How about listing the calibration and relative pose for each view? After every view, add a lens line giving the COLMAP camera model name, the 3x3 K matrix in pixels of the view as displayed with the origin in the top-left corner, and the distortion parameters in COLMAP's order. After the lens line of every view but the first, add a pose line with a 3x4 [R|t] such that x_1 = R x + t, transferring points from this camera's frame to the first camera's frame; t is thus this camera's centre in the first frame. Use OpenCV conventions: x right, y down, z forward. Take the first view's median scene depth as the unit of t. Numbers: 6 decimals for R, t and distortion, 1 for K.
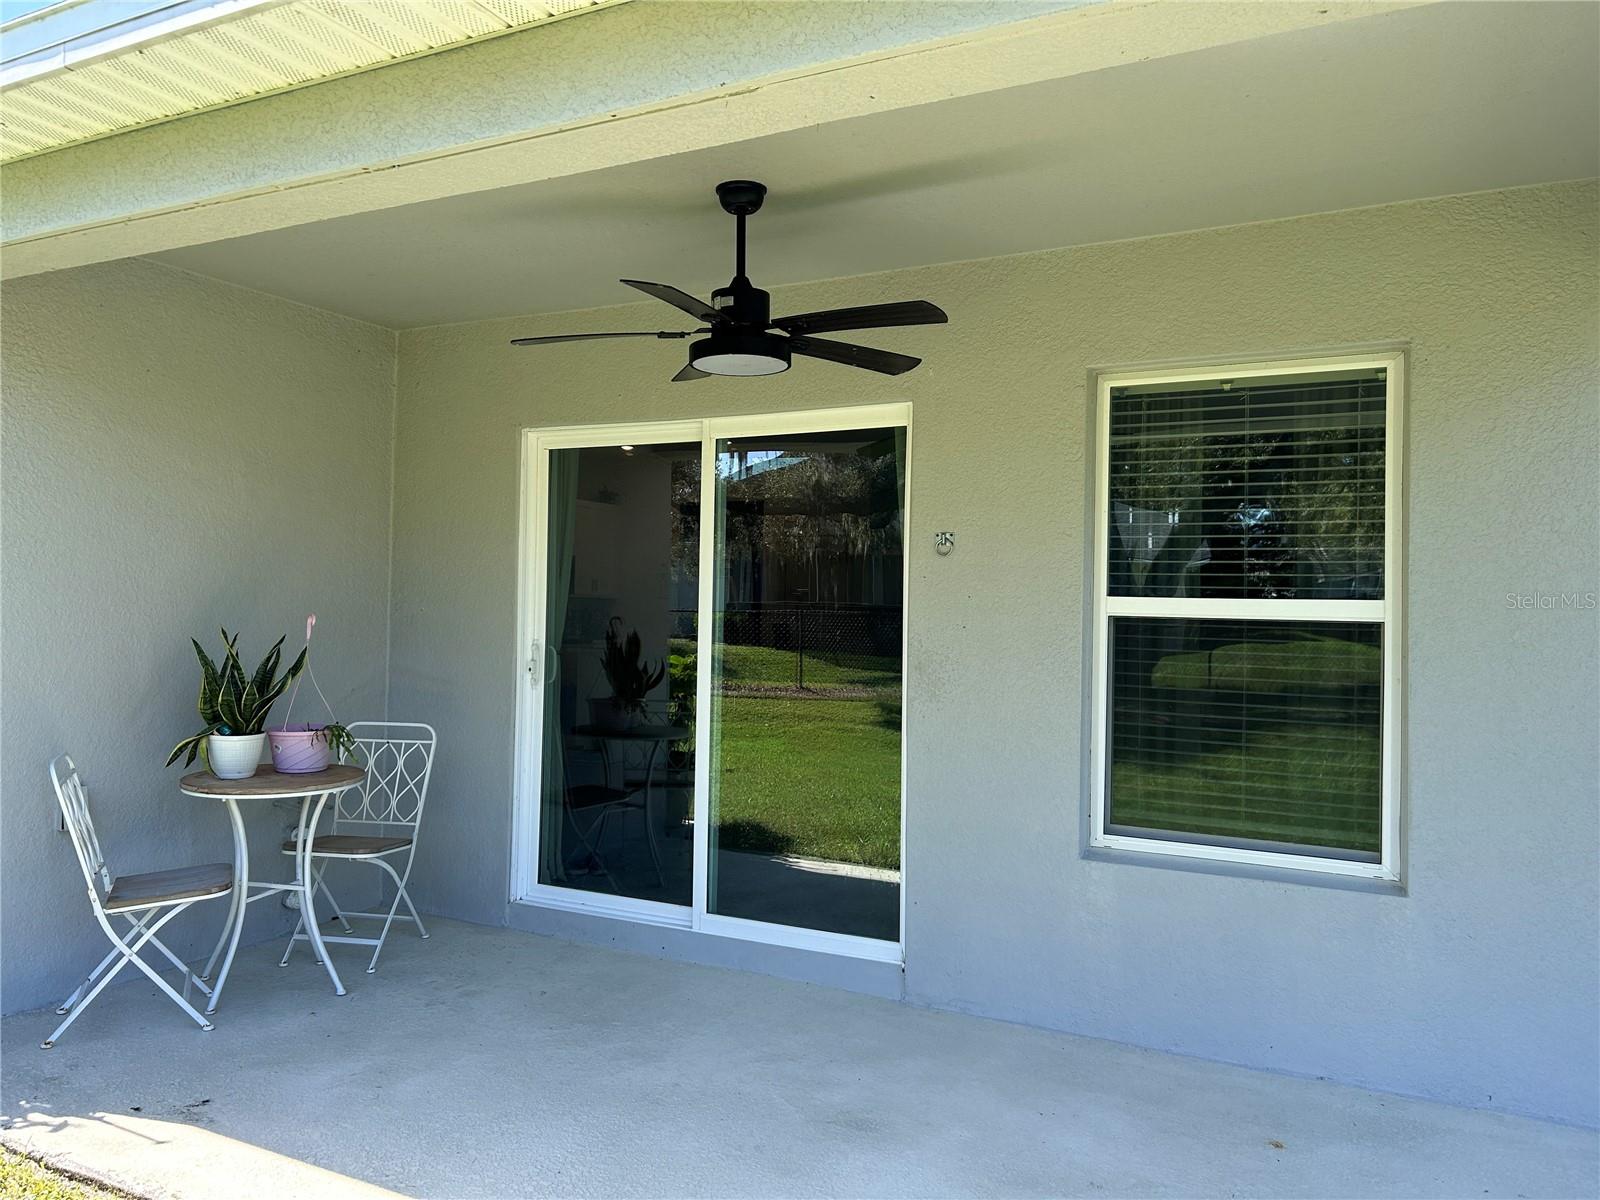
lens RADIAL K [[1203.3, 0, 812.5], [0, 1203.3, 595.4], [0, 0, 1]] dist [0.055793, -0.061835]
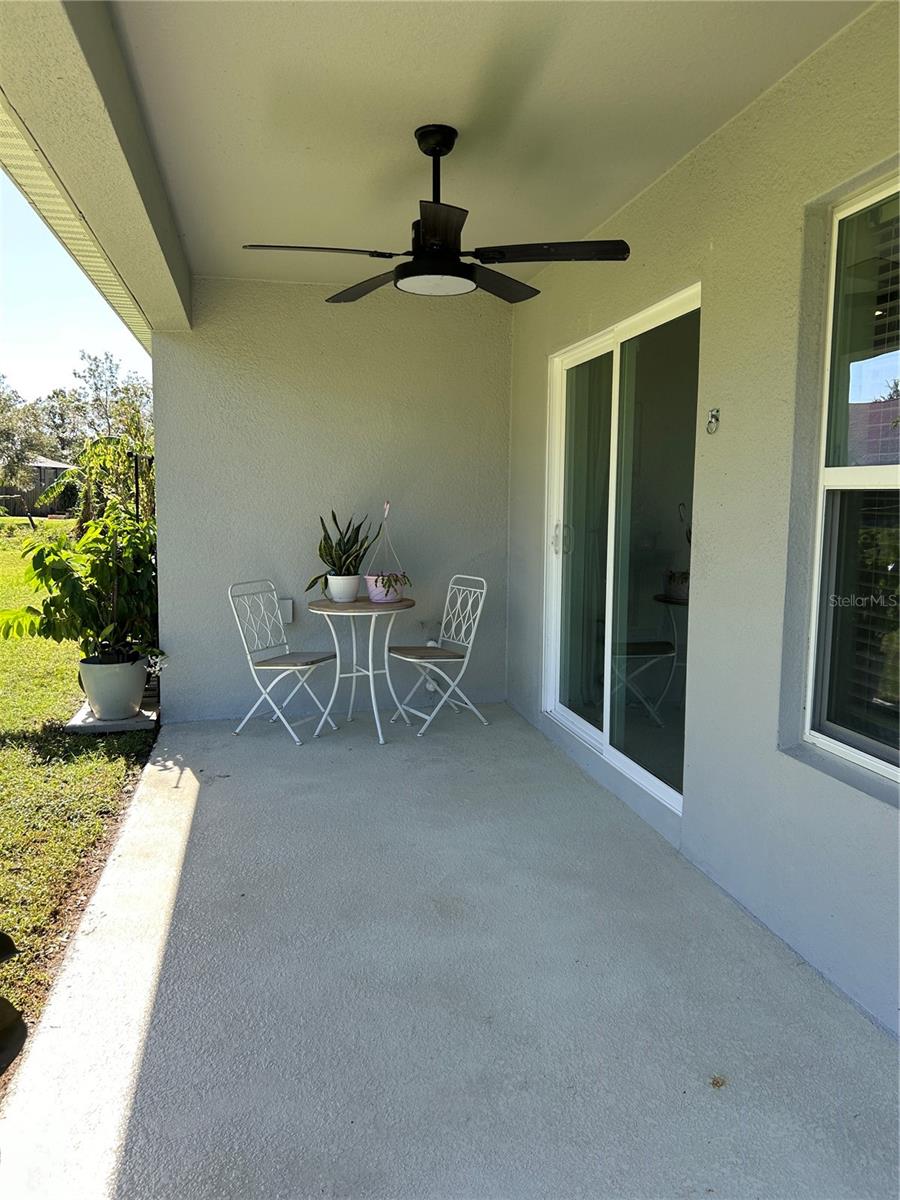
lens RADIAL K [[902.5, 0, 452.7], [0, 902.5, 598.0], [0, 0, 1]] dist [0.055793, -0.061835]
pose [[0.641849, 0.069428, -0.763682, 0.559342], [0.016774, 0.994384, 0.104499, 0.020639], [0.766648, -0.079882, 0.637080, 0.344164]]
